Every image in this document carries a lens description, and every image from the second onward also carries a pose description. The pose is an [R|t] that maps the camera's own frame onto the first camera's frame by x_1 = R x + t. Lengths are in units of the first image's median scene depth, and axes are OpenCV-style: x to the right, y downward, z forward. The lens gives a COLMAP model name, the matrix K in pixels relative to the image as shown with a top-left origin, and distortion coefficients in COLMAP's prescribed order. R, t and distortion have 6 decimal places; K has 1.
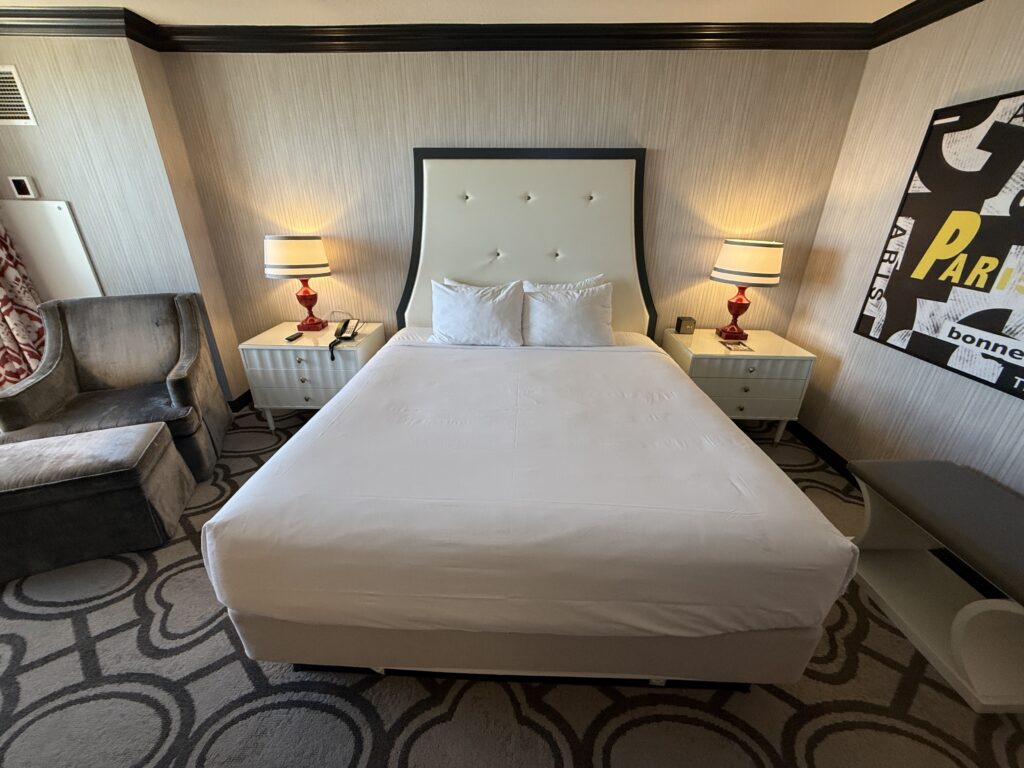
lens RADIAL K [[411.4, 0, 510.4], [0, 411.4, 383.7], [0, 0, 1]] dist [0.004751, 0.001196]
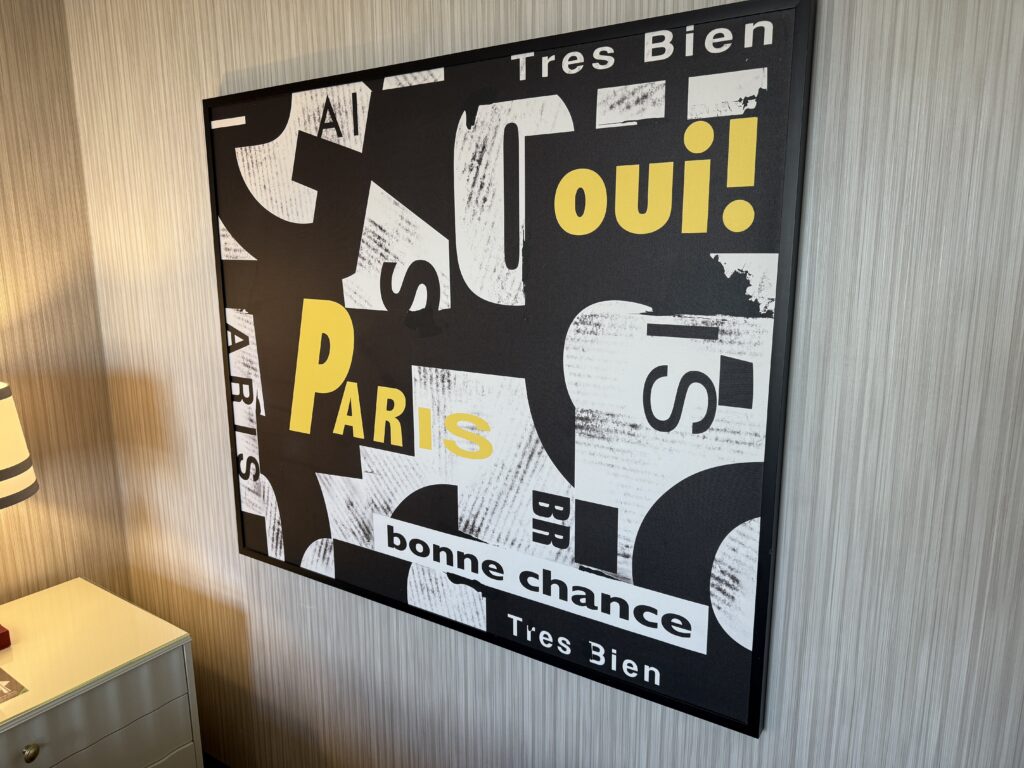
lens RADIAL K [[745.2, 0, 506.8], [0, 745.2, 386.3], [0, 0, 1]] dist [0.015283, -0.026287]
pose [[0.540188, -0.172513, 0.823672, 0.434430], [0.348739, 0.936655, -0.032537, -0.197188], [-0.765883, 0.304823, 0.566132, 0.340192]]
